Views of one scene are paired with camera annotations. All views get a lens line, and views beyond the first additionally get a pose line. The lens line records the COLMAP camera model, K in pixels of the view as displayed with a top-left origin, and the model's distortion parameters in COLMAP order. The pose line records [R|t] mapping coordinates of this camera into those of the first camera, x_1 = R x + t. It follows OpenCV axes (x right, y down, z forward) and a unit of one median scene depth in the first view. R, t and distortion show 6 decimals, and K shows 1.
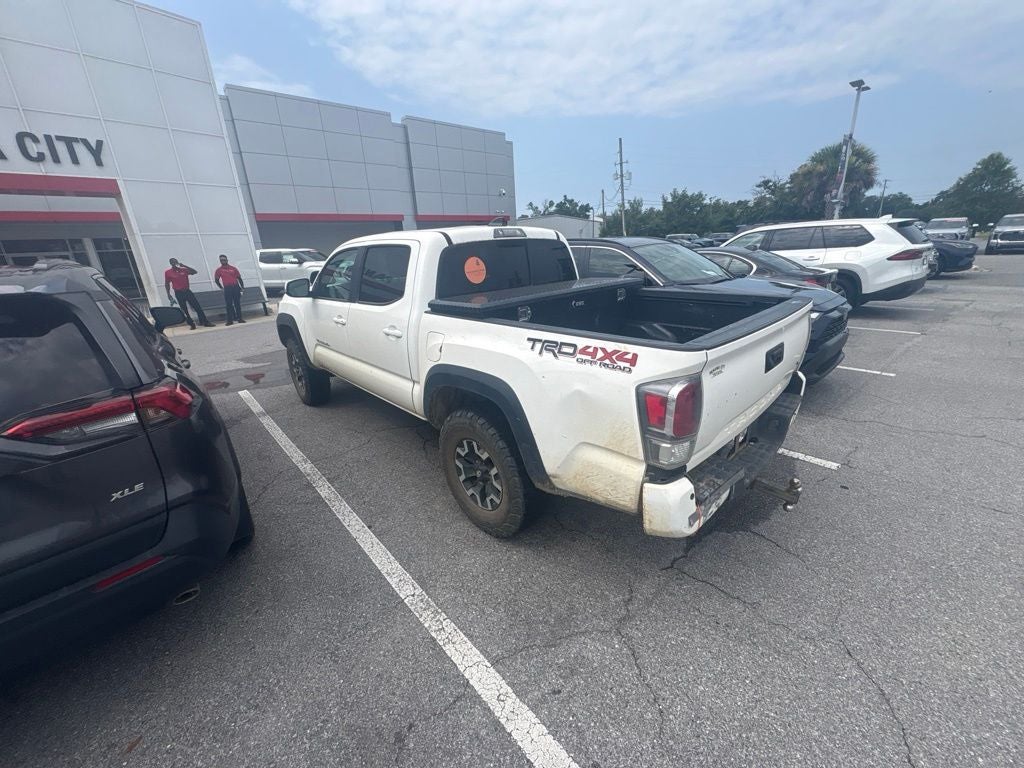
lens RADIAL K [[407.1, 0, 512.0], [0, 407.1, 384.0], [0, 0, 1]] dist [-0.002606, -0.000187]
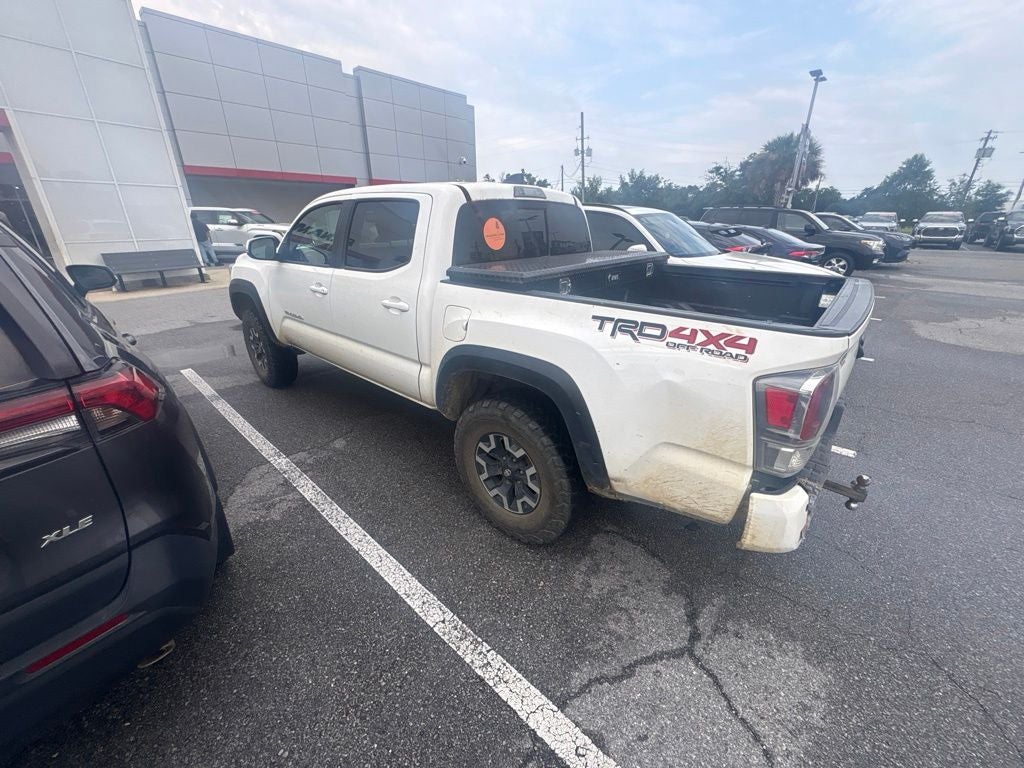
lens RADIAL K [[408.5, 0, 514.2], [0, 408.5, 383.5], [0, 0, 1]] dist [-0.000625, -0.000597]
pose [[0.993214, 0.004449, 0.116219, -0.150108], [-0.010543, 0.998598, 0.051876, -0.012073], [-0.115825, -0.052749, 0.991868, 0.131730]]
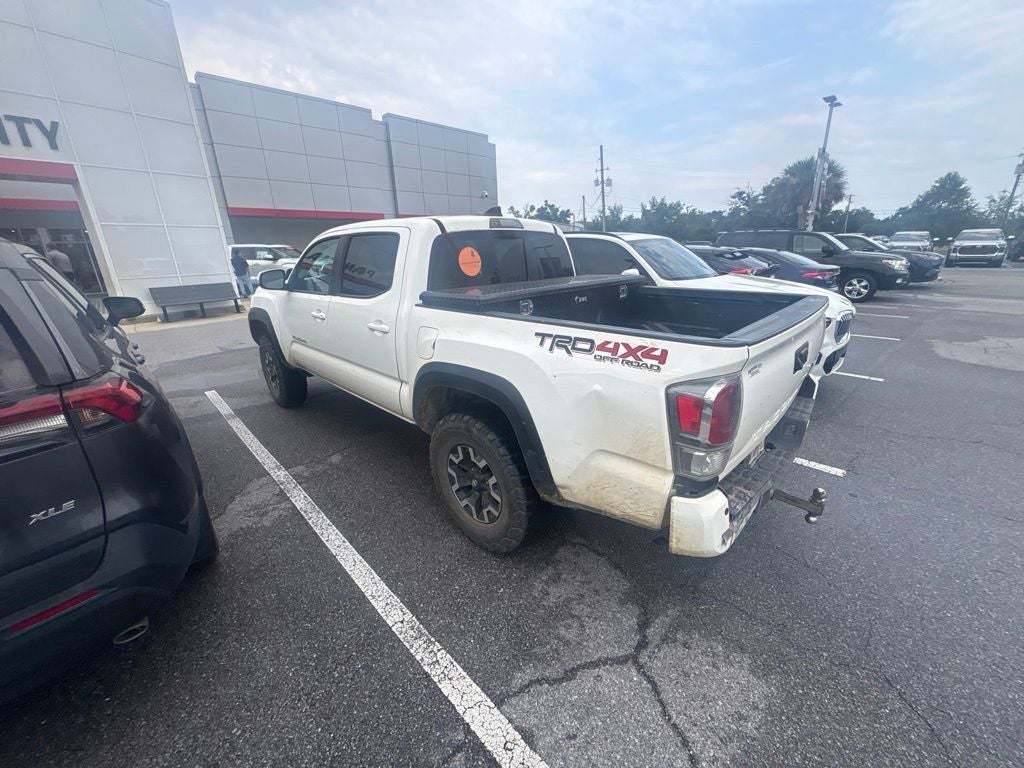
lens RADIAL K [[406.5, 0, 511.7], [0, 406.5, 384.8], [0, 0, 1]] dist [-0.001020, 0.000024]
pose [[0.998718, 0.008153, 0.049958, -0.040113], [-0.007834, 0.999948, -0.006584, 0.005359], [-0.050009, 0.006184, 0.998730, 0.076342]]
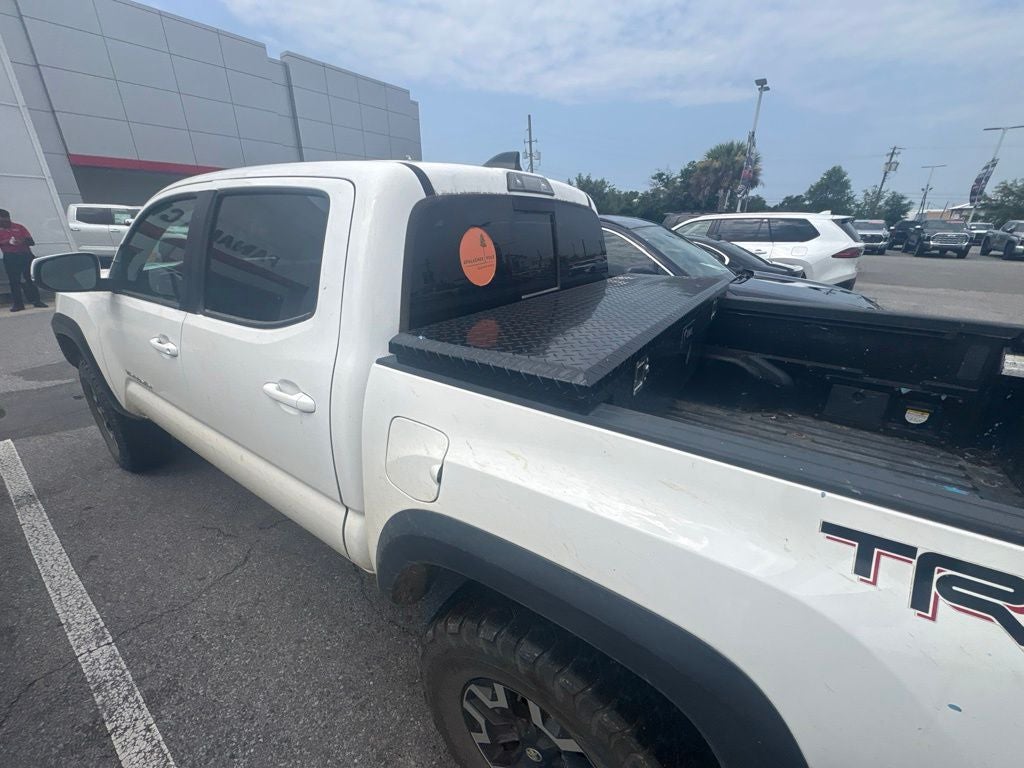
lens RADIAL K [[410.3, 0, 515.9], [0, 410.3, 383.1], [0, 0, 1]] dist [-0.002006, -0.000166]
pose [[0.972646, -0.028281, 0.230563, -0.164342], [0.018460, 0.998832, 0.044646, -0.159294], [-0.231556, -0.039168, 0.972033, 0.539622]]
